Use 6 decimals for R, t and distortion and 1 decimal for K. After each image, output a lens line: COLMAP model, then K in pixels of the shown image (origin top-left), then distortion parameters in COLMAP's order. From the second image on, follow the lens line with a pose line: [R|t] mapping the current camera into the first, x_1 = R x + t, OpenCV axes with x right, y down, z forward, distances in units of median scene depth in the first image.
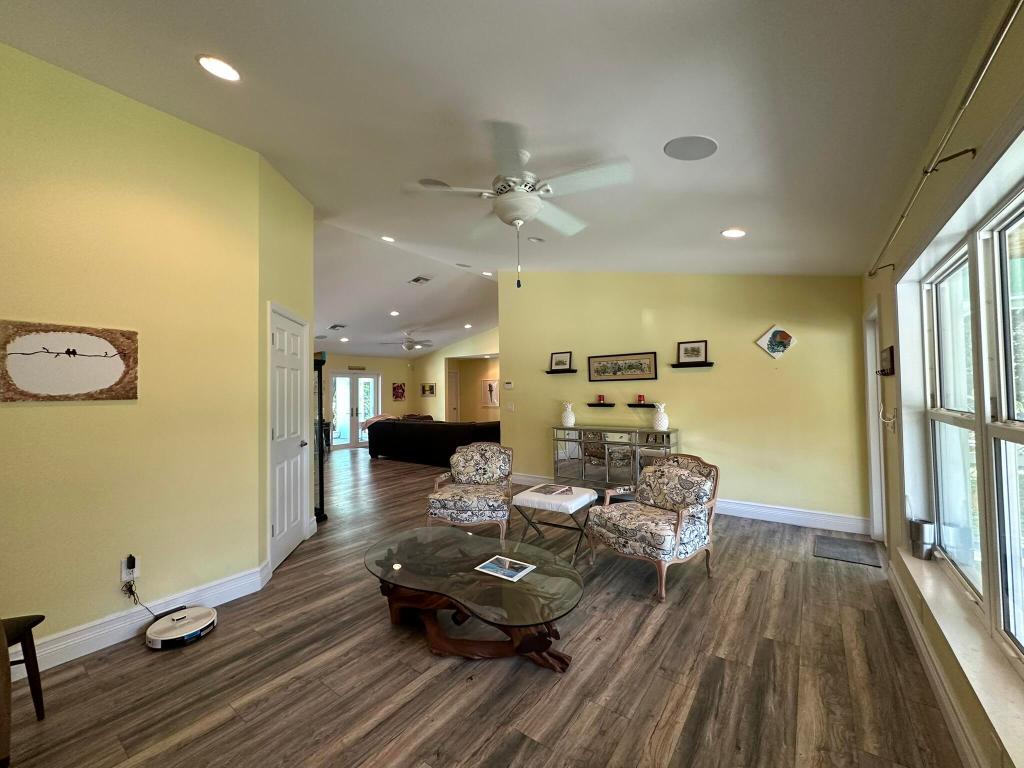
lens RADIAL K [[405.8, 0, 517.2], [0, 405.8, 382.6], [0, 0, 1]] dist [-0.001029, 0.000129]
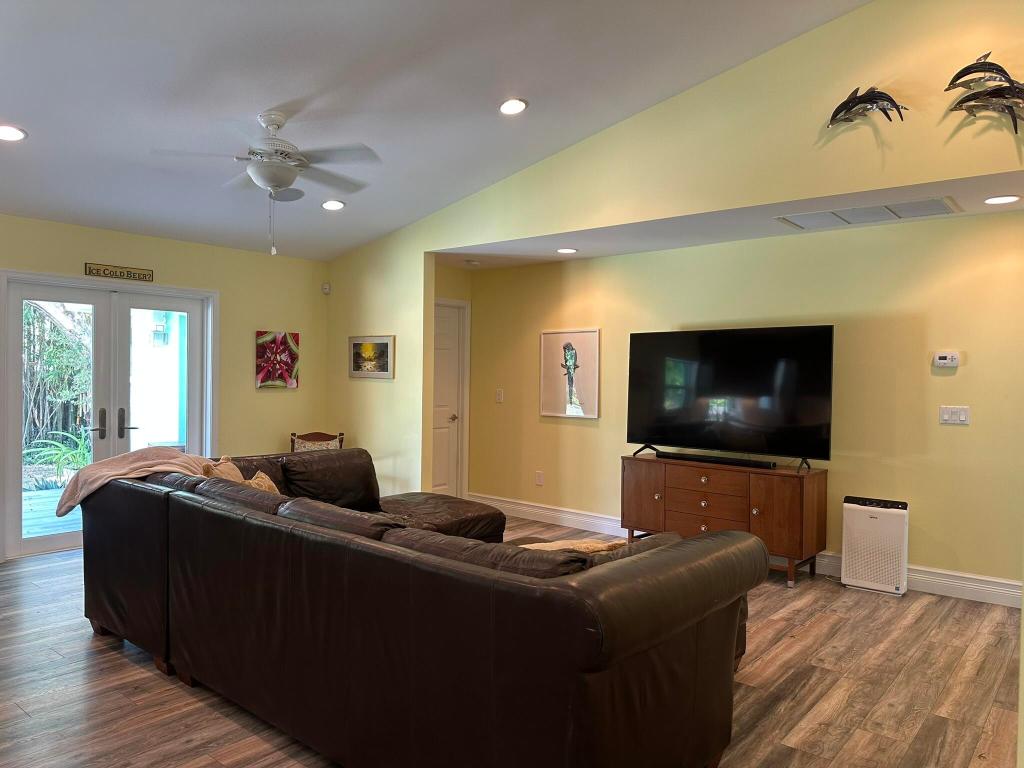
lens RADIAL K [[707.5, 0, 511.1], [0, 707.5, 385.0], [0, 0, 1]] dist [0.025719, -0.017157]
pose [[0.996715, 0.034868, -0.073102, -0.071737], [-0.031451, 0.998381, 0.047387, 0.010427], [0.074636, -0.044932, 0.996198, 0.472092]]
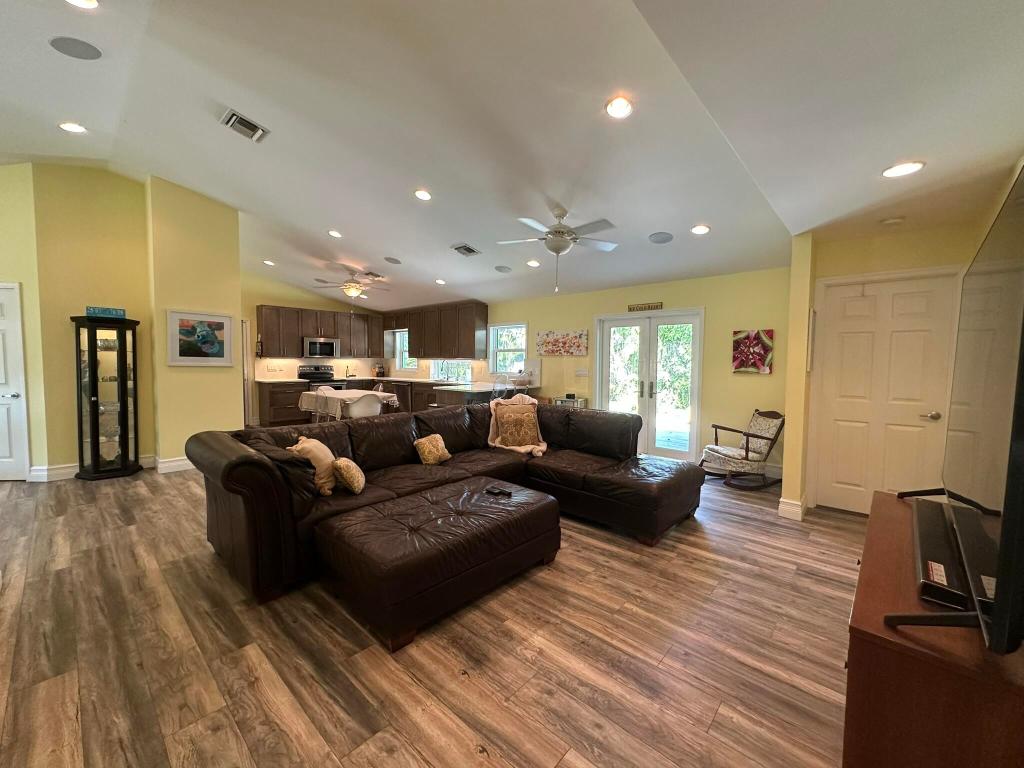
lens RADIAL K [[405.8, 0, 514.5], [0, 405.8, 376.4], [0, 0, 1]] dist [-0.001029, 0.000129]
pose [[-0.090530, 0.056461, -0.994292, 0.139439], [0.022119, 0.998259, 0.054672, 0.019952], [0.995648, -0.017043, -0.091622, 0.808177]]
